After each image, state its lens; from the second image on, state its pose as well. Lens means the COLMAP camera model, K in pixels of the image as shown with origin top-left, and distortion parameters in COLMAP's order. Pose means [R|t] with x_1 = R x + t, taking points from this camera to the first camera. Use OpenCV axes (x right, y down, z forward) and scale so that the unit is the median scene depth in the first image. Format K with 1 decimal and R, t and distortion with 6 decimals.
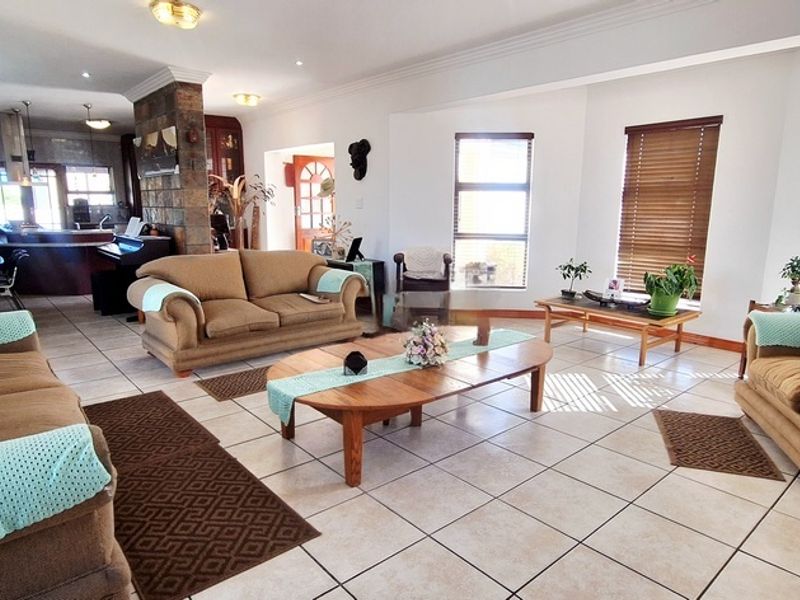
lens RADIAL K [[515.0, 0, 397.1], [0, 515.0, 302.6], [0, 0, 1]] dist [-0.001147, -0.000021]
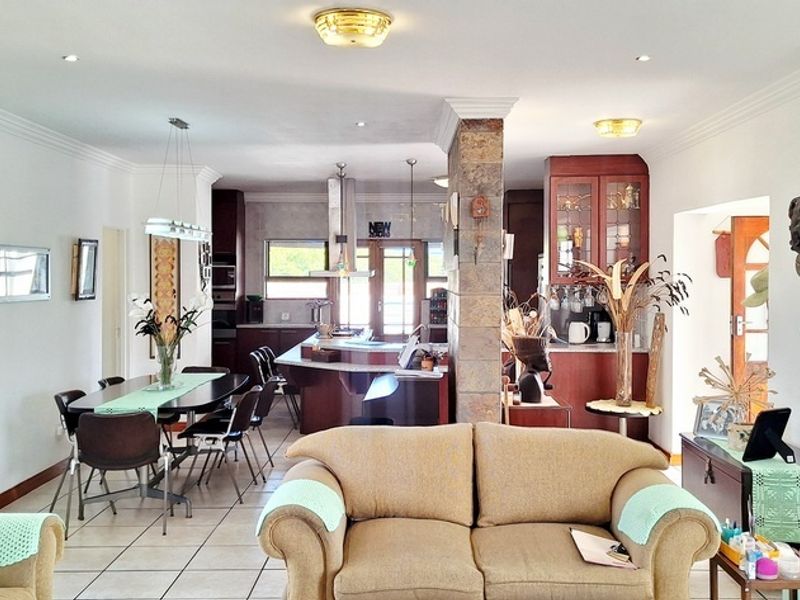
lens RADIAL K [[885.7, 0, 400.0], [0, 885.7, 300.0], [0, 0, 1]] dist [0.222465, -0.546522]
pose [[0.749306, 0.019084, -0.661949, 0.140894], [-0.123726, 0.986018, -0.111627, -0.067559], [0.650563, 0.165543, 0.741190, 0.149495]]
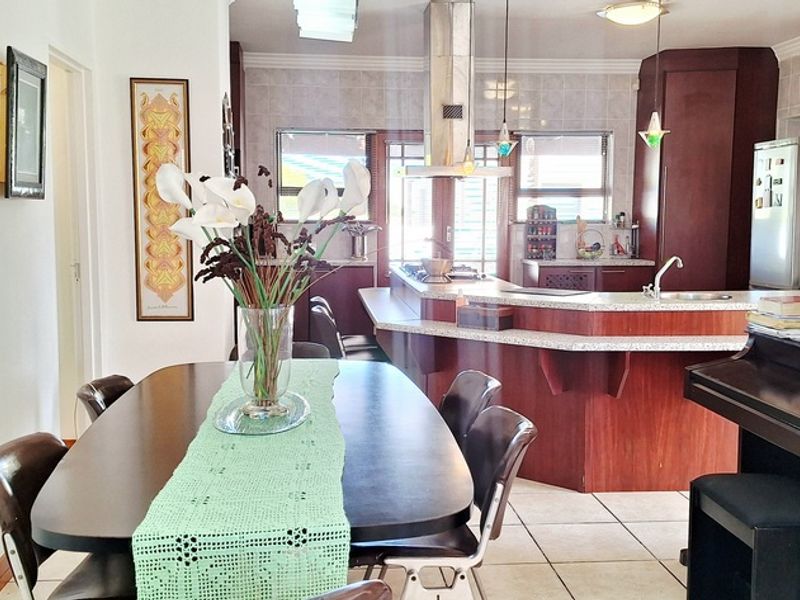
lens RADIAL K [[885.7, 0, 400.0], [0, 885.7, 300.0], [0, 0, 1]] dist [0.222465, -0.546522]
pose [[0.818215, 0.059672, -0.571807, -0.348758], [-0.112660, 0.991957, -0.057690, -0.081245], [0.563766, 0.111622, 0.818357, 0.396670]]
